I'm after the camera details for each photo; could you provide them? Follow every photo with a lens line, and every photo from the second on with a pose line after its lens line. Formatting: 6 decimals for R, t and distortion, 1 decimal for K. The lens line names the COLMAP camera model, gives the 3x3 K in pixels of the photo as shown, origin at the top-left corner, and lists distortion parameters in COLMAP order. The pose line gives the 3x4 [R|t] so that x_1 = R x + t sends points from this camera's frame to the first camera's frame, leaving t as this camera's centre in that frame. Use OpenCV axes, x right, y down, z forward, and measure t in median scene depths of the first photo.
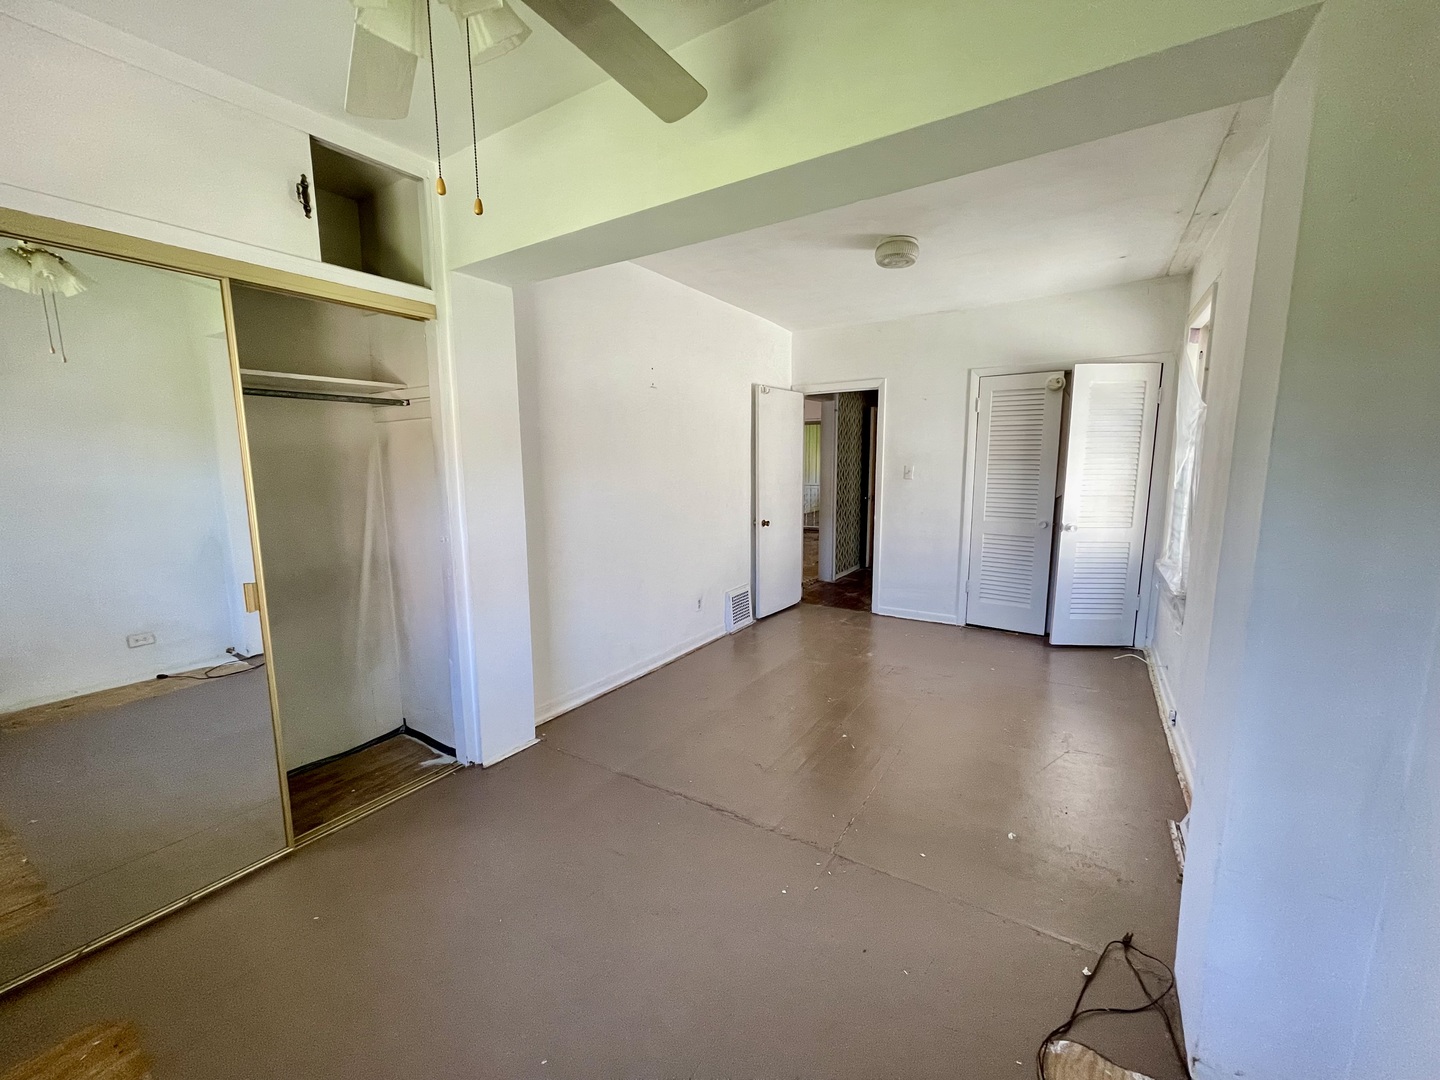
lens RADIAL K [[577.9, 0, 718.5], [0, 577.9, 540.0], [0, 0, 1]] dist [-0.004820, 0.000907]
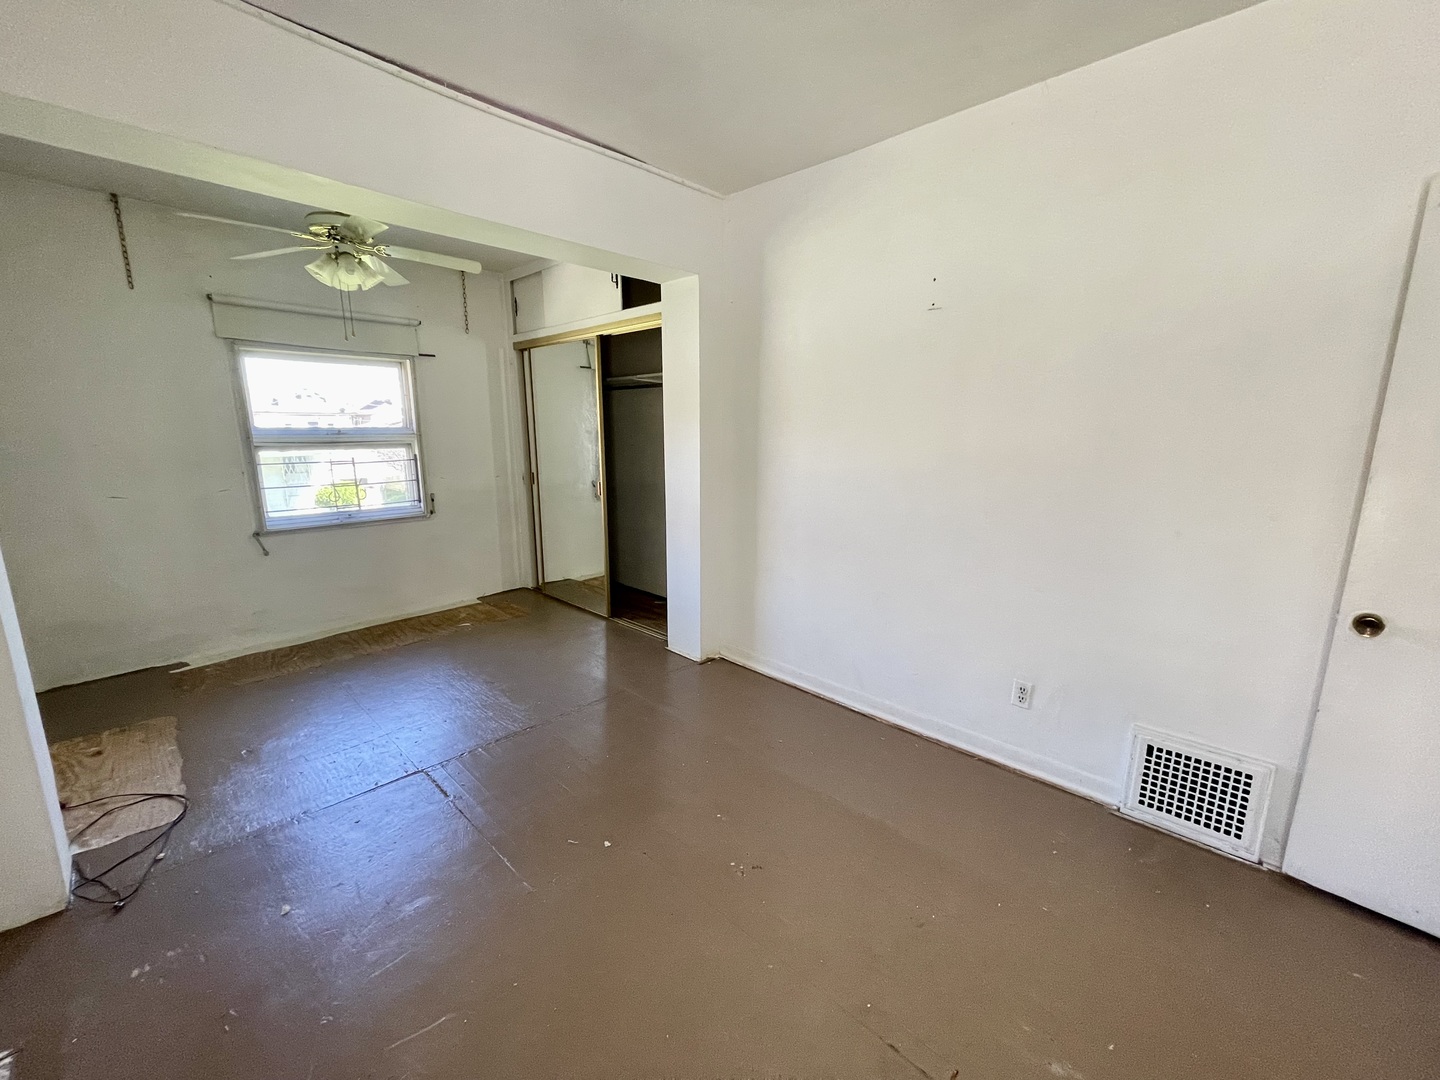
lens RADIAL K [[577.9, 0, 722.2], [0, 577.9, 541.6], [0, 0, 1]] dist [-0.004820, 0.000907]
pose [[-0.202352, 0.192466, -0.960214, 0.605862], [-0.140034, 0.964735, 0.222882, -0.126754], [0.969249, 0.179563, -0.168264, 0.944334]]
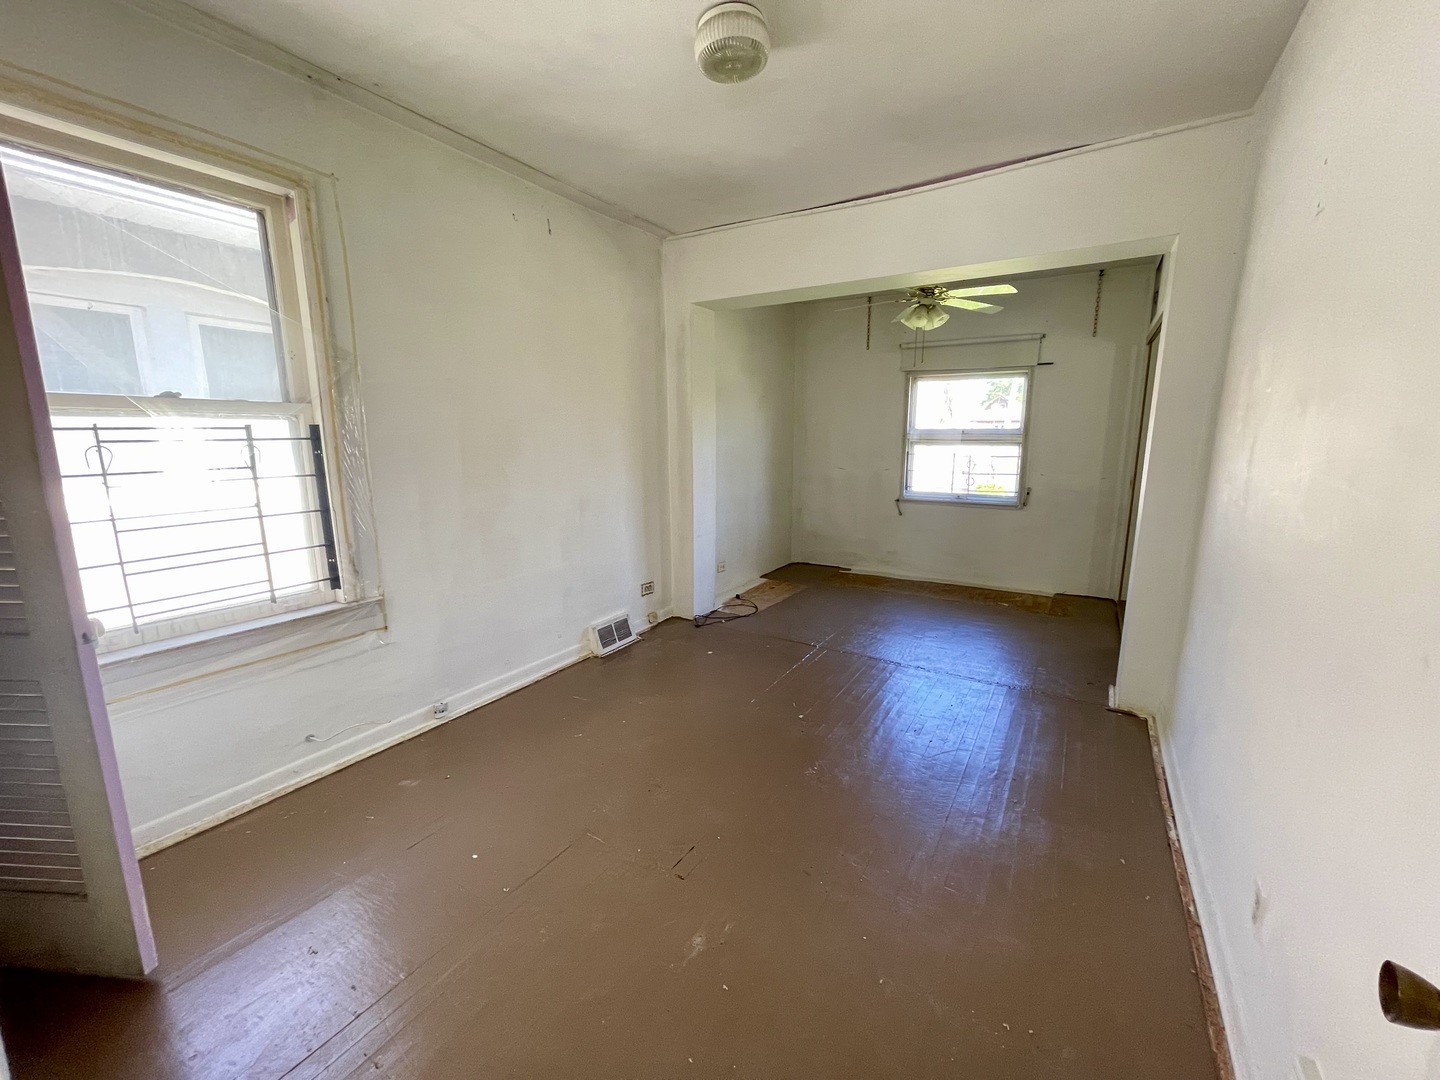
lens RADIAL K [[577.9, 0, 722.7], [0, 577.9, 537.9], [0, 0, 1]] dist [-0.004820, 0.000907]
pose [[-0.999982, 0.005142, -0.002967, 0.276964], [0.003939, 0.948587, 0.316492, -0.186450], [0.004441, 0.316475, -0.948591, 1.436878]]
